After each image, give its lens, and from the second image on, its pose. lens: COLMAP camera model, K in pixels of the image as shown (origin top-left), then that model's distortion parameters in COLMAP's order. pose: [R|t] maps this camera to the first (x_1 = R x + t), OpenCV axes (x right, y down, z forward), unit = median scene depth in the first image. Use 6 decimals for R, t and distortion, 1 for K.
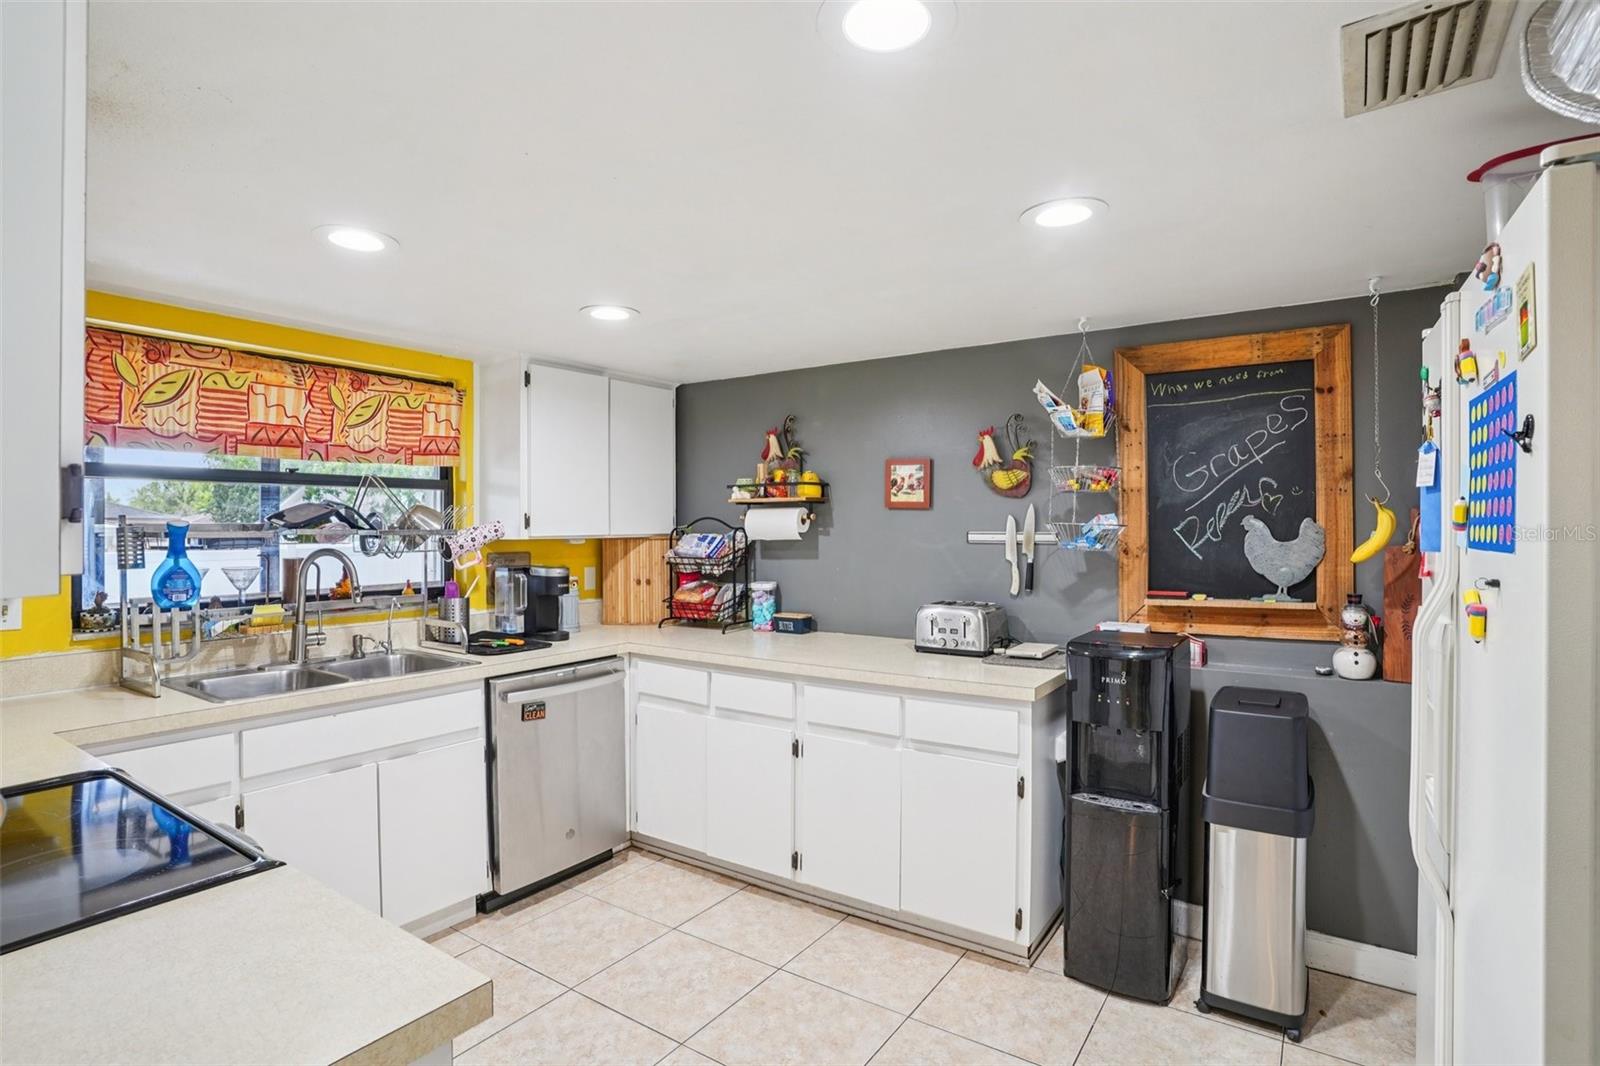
lens RADIAL K [[791.7, 0, 789.1], [0, 791.7, 510.6], [0, 0, 1]] dist [-0.054520, 0.015892]
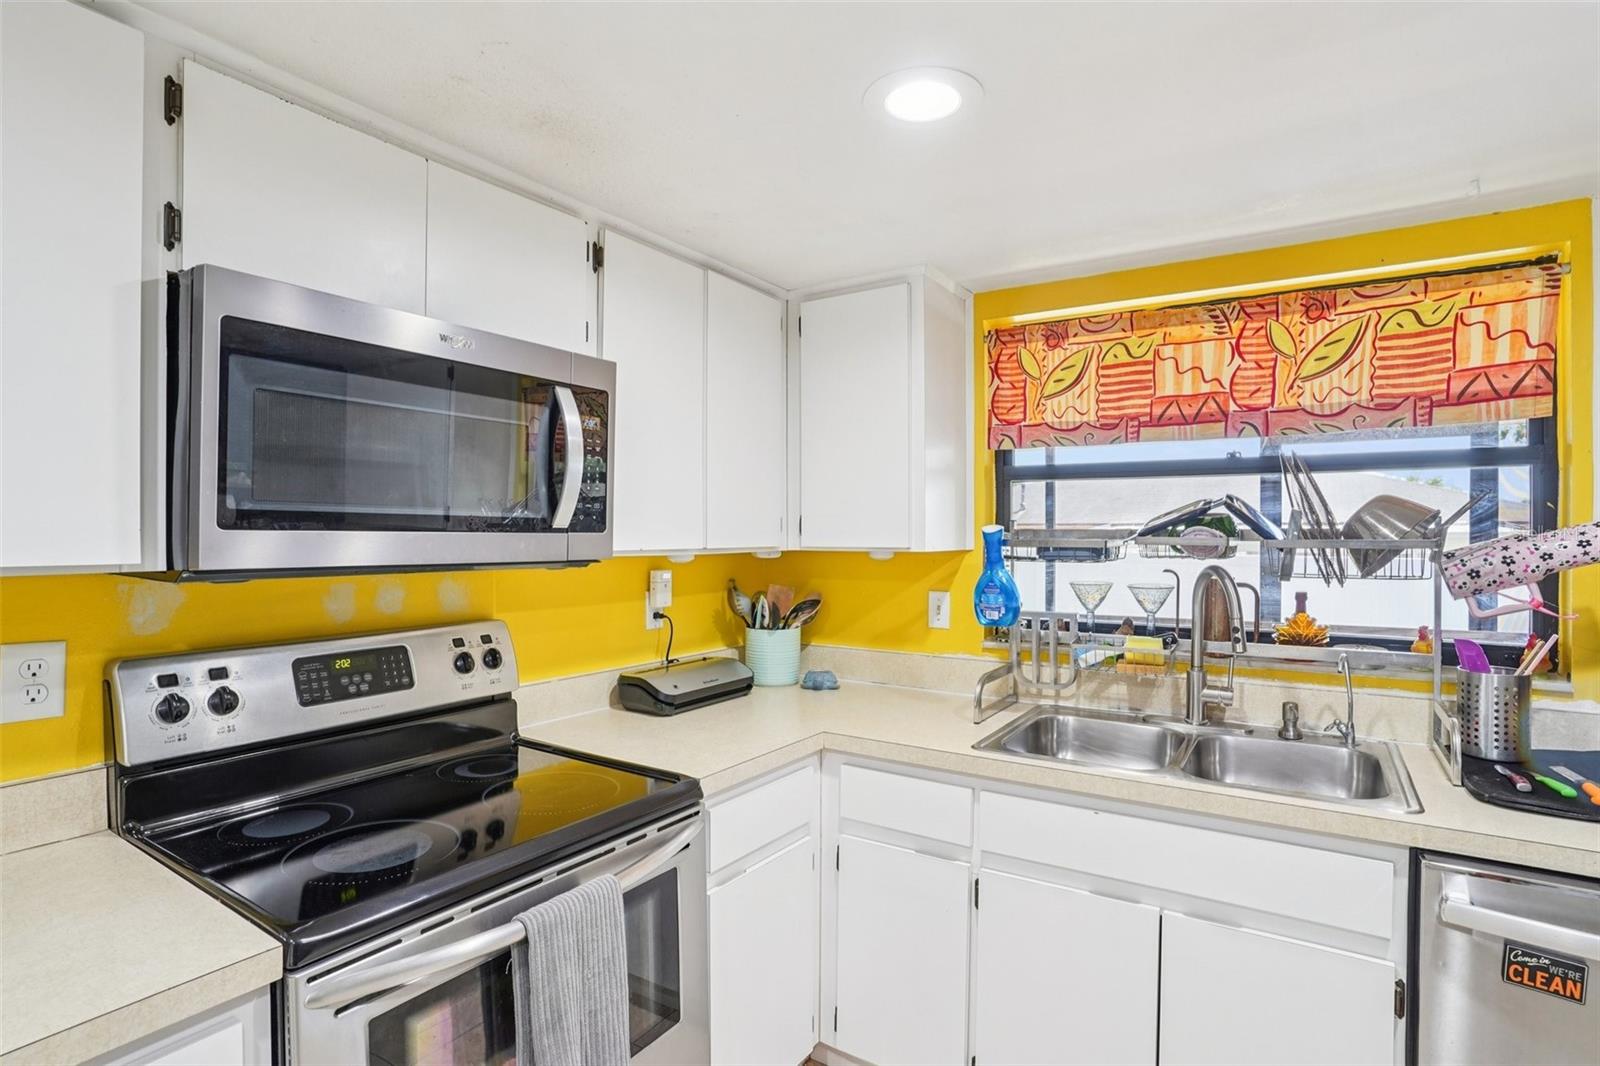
lens RADIAL K [[791.7, 0, 800.6], [0, 791.7, 540.3], [0, 0, 1]] dist [-0.054520, 0.015892]
pose [[0.046629, 0.014805, -0.998803, 0.065984], [0.019457, 0.999687, 0.015726, 0.008603], [0.998723, -0.020167, 0.046326, 0.596640]]
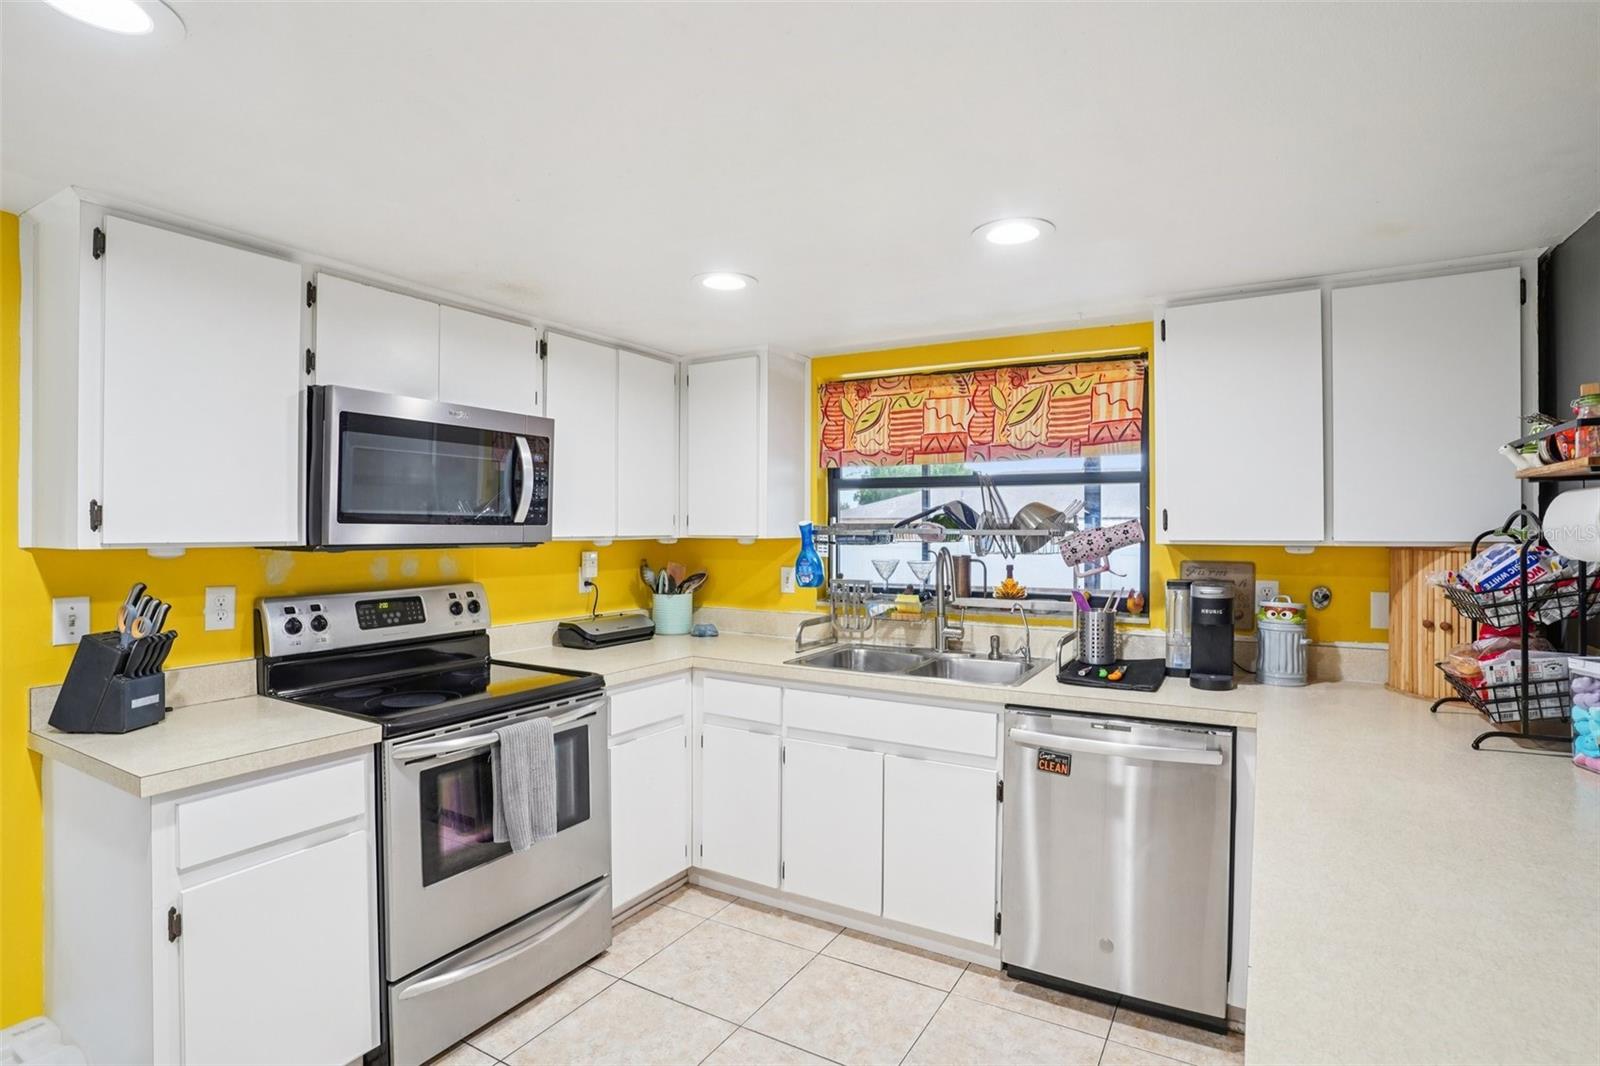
lens RADIAL K [[791.7, 0, 797.2], [0, 791.7, 524.6], [0, 0, 1]] dist [-0.054520, 0.015892]
pose [[0.094293, 0.003283, -0.995539, 0.440682], [0.018444, 0.999817, 0.005044, 0.009123], [0.995374, -0.018837, 0.094216, 0.688307]]
